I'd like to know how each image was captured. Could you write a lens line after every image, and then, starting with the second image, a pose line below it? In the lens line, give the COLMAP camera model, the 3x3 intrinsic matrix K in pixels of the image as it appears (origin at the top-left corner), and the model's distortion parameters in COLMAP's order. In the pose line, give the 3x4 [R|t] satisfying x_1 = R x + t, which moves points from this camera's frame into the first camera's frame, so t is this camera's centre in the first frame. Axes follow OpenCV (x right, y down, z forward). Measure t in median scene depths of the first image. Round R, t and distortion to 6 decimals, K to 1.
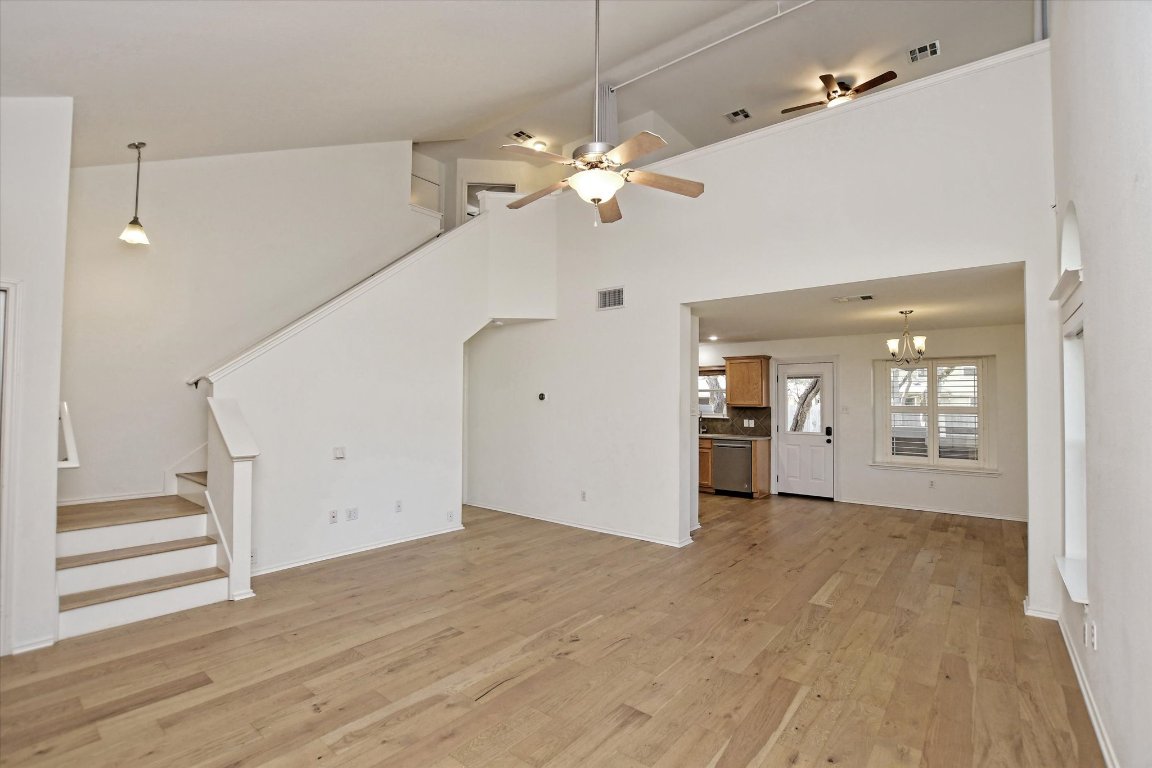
lens RADIAL K [[509.6, 0, 573.4], [0, 509.6, 386.8], [0, 0, 1]] dist [-0.031738, 0.000536]
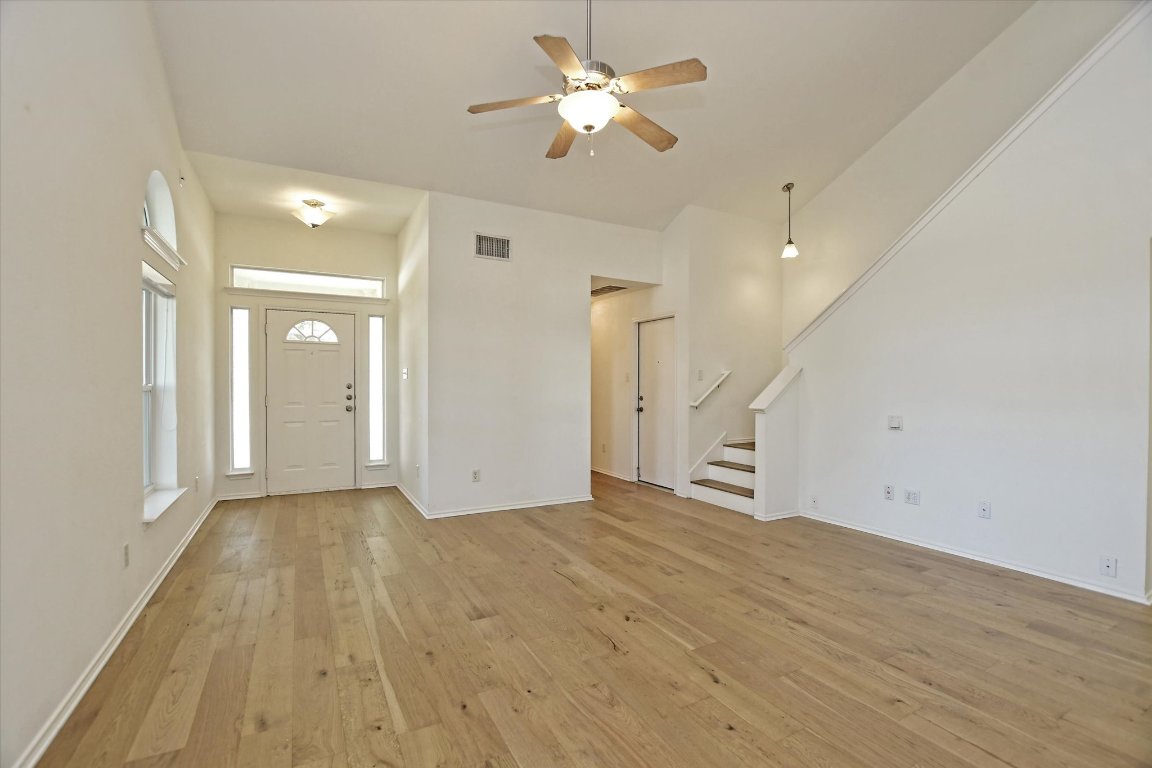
lens RADIAL K [[509.6, 0, 573.4], [0, 509.6, 386.8], [0, 0, 1]] dist [-0.031738, 0.000536]
pose [[-0.377958, -0.003487, -0.925816, 0.825928], [0.023890, 0.999623, -0.013518, 0.100000], [0.925514, -0.027227, -0.377733, 1.204540]]
